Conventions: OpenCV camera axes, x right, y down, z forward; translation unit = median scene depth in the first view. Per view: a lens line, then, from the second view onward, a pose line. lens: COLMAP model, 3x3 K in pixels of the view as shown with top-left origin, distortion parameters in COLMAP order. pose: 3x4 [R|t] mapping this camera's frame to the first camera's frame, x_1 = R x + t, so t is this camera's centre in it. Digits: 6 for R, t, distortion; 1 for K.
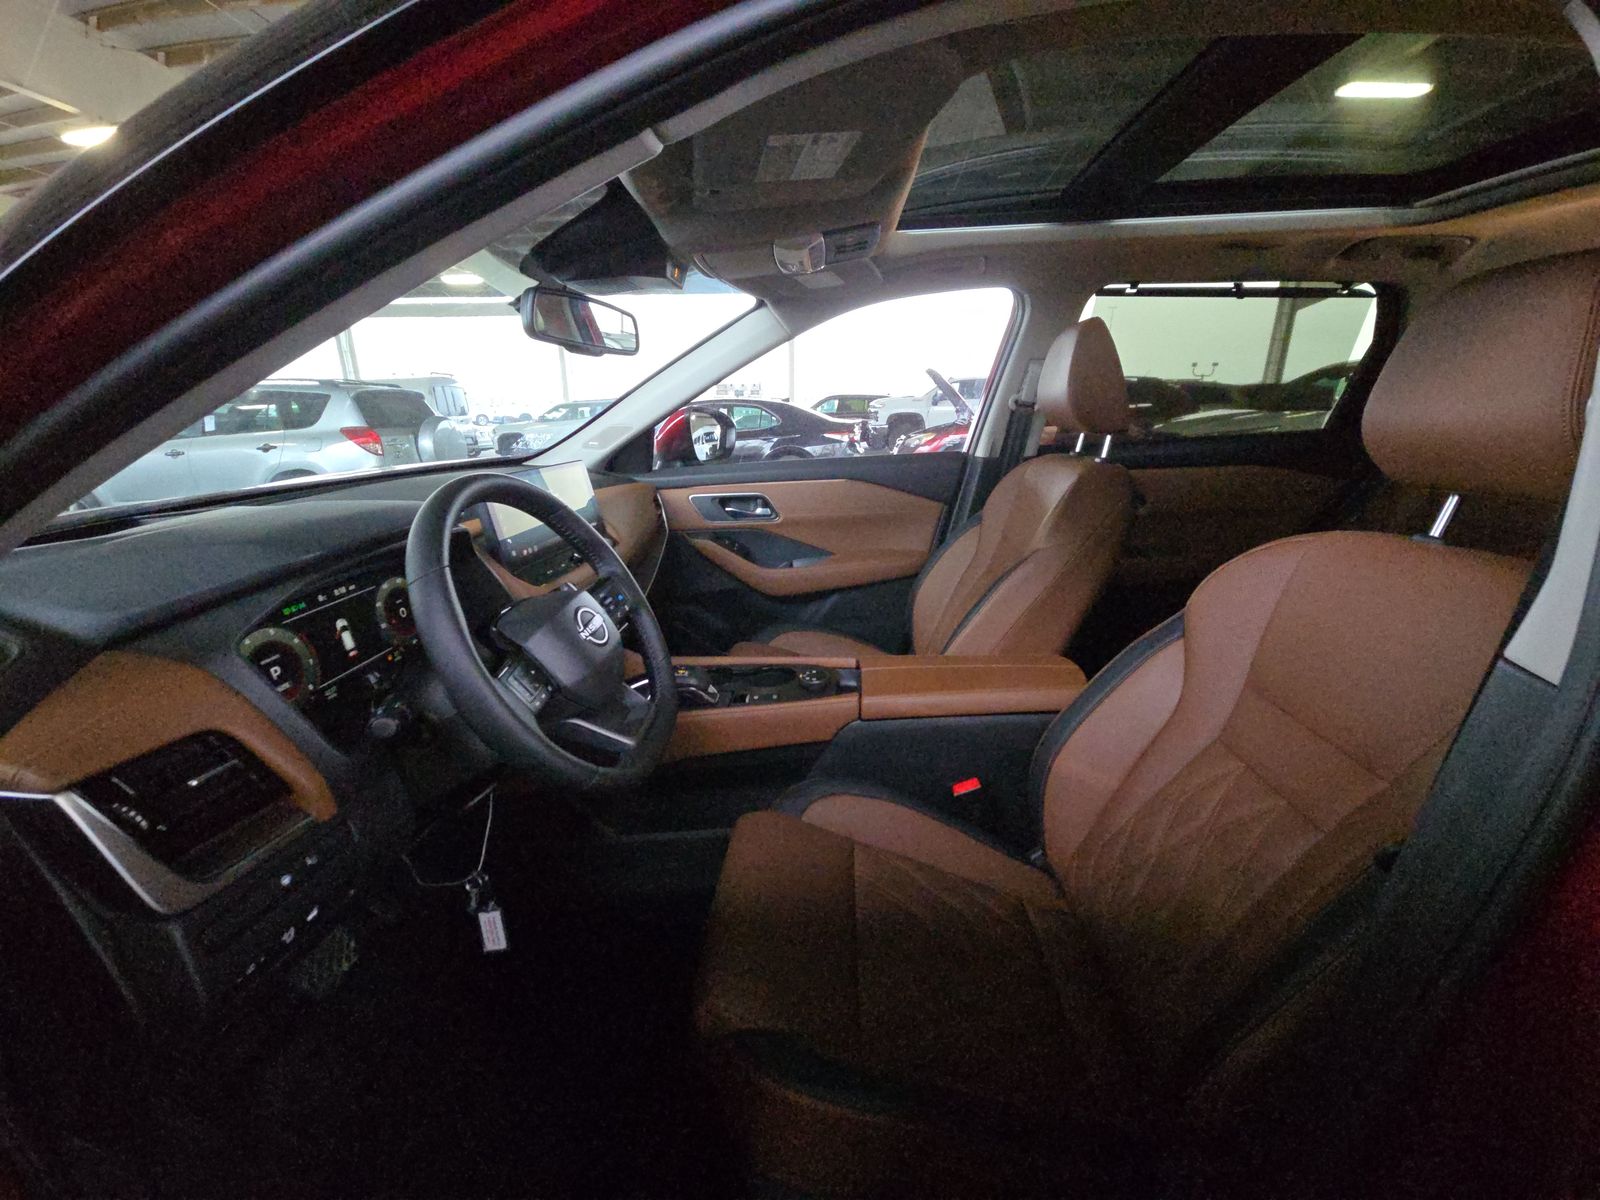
lens RADIAL K [[644.5, 0, 801.7], [0, 644.5, 605.1], [0, 0, 1]] dist [-0.008807, -0.000095]
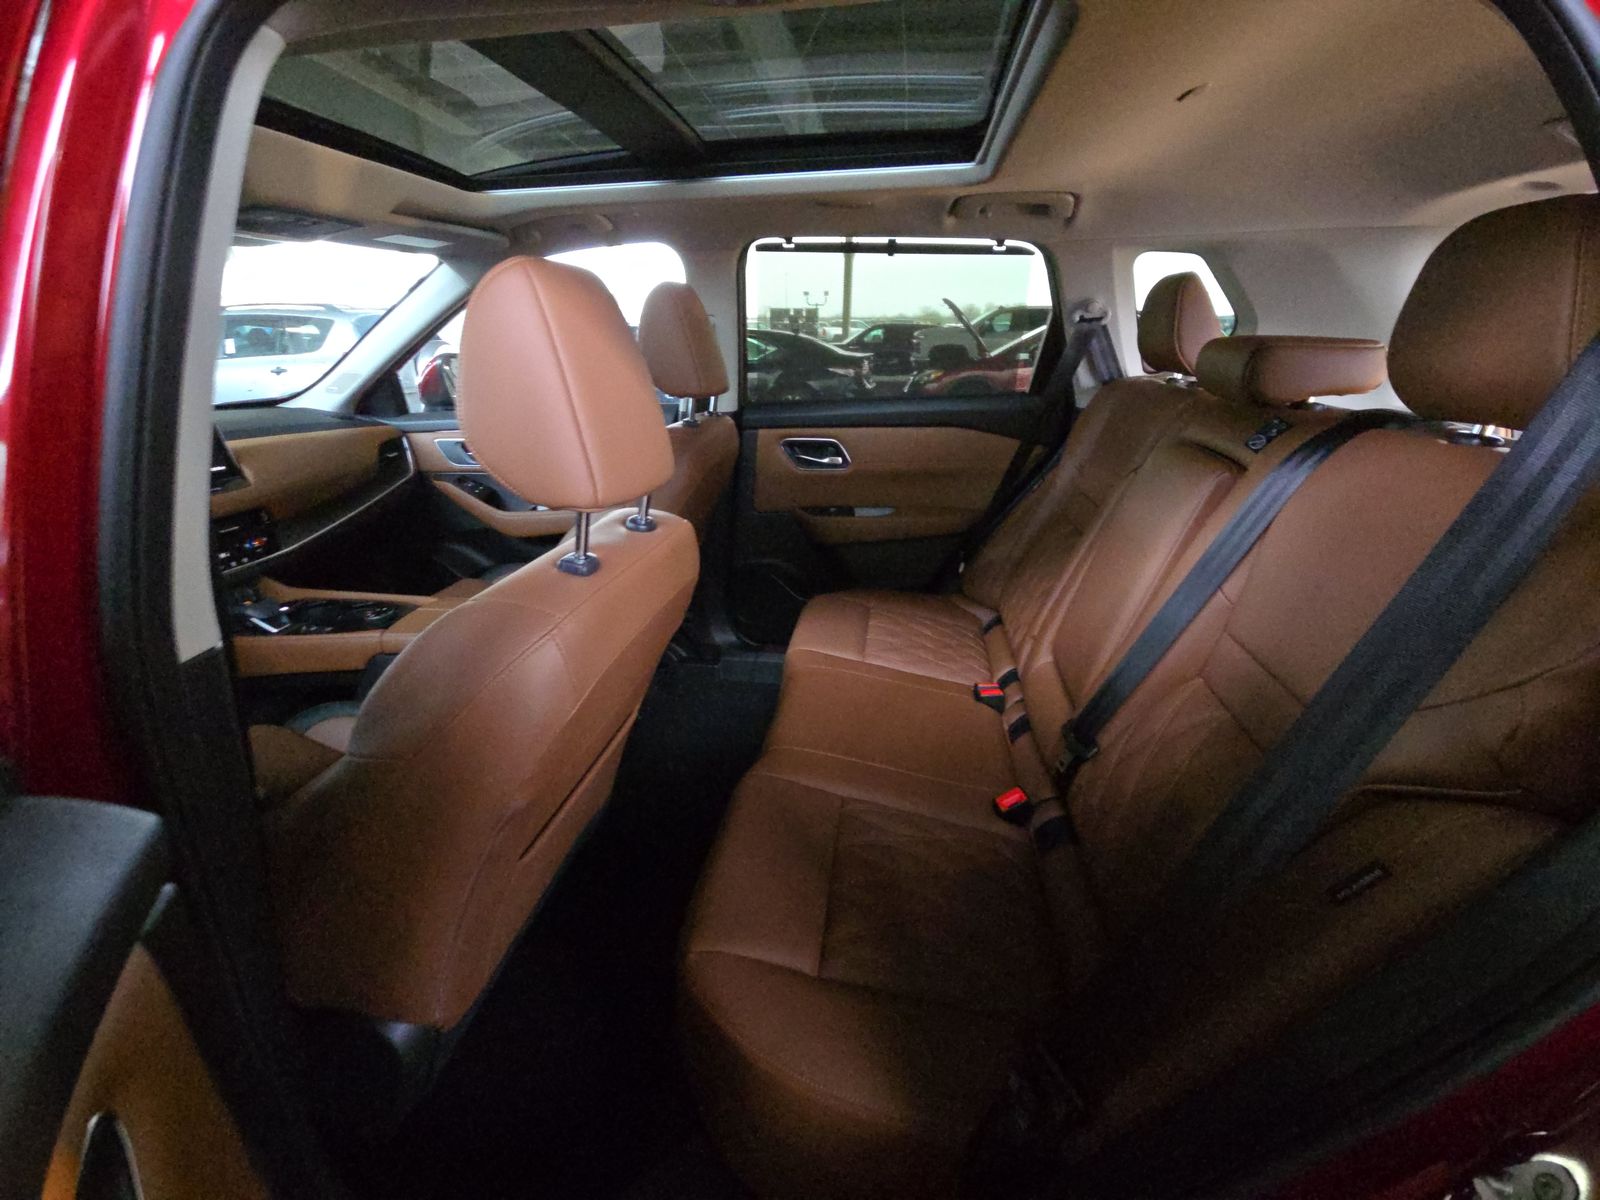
lens RADIAL K [[644.5, 0, 796.5], [0, 644.5, 602.2], [0, 0, 1]] dist [-0.008807, -0.000095]
pose [[0.995158, 0.052690, -0.082974, 0.527639], [-0.044539, 0.994268, 0.097197, -0.032615], [0.087619, -0.093031, 0.991800, -0.029649]]
